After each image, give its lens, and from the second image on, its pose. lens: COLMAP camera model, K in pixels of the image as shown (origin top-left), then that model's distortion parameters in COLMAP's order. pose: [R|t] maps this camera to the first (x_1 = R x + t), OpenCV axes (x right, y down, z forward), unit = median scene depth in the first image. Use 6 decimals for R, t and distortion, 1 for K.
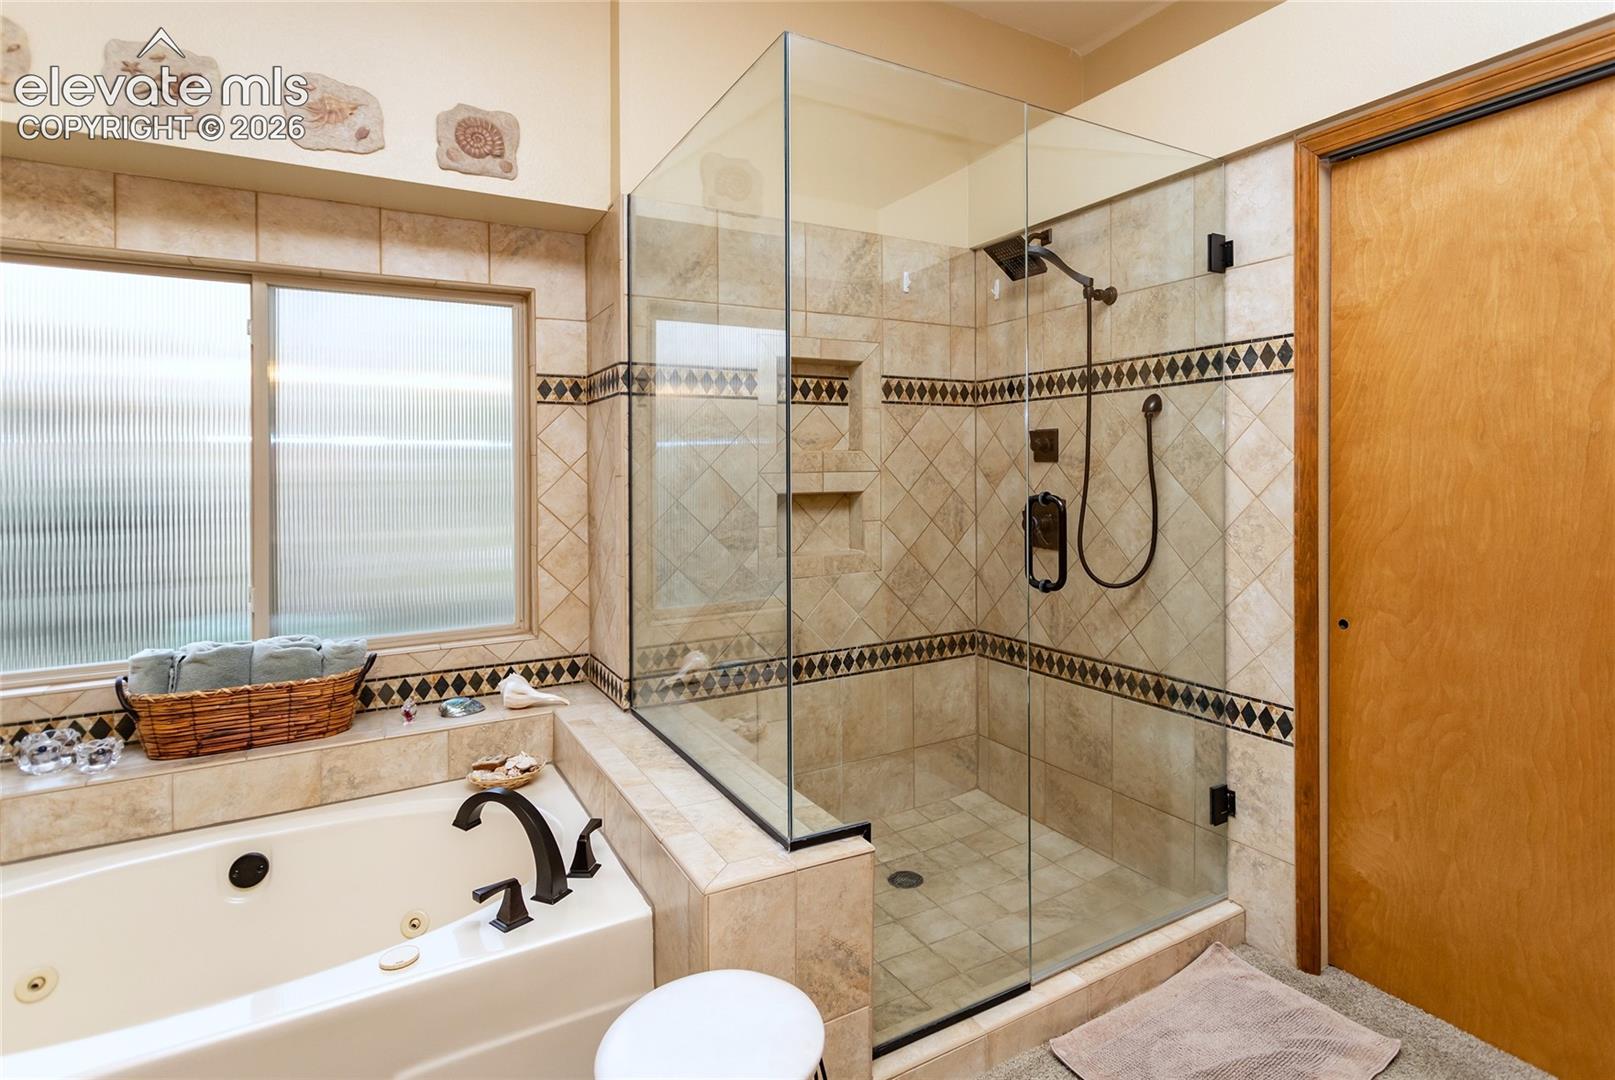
lens RADIAL K [[829.6, 0, 873.6], [0, 829.6, 471.5], [0, 0, 1]] dist [-0.001324, 0.000096]
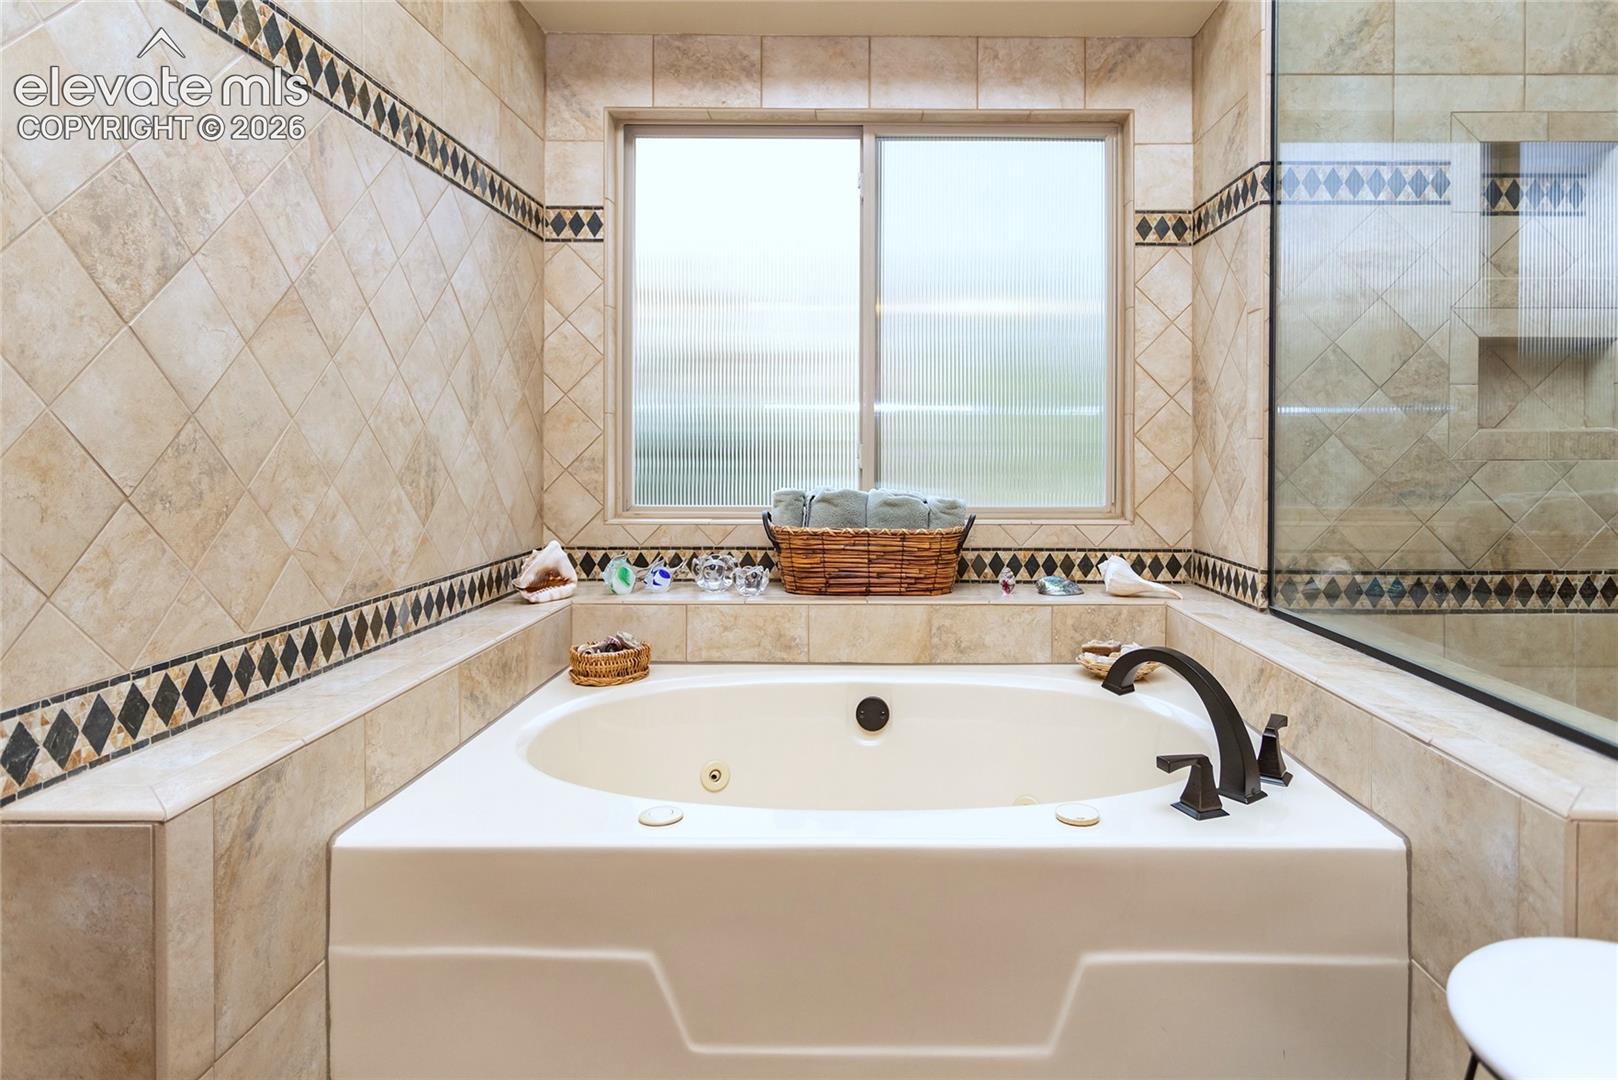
lens RADIAL K [[901.5, 0, 862.3], [0, 901.5, 451.0], [0, 0, 1]] dist [-0.009528, -0.001155]
pose [[0.847587, 0.012451, -0.530510, -0.170377], [-0.008635, 0.999916, 0.009672, 0.133194], [0.530585, -0.003617, 0.847624, 0.086439]]
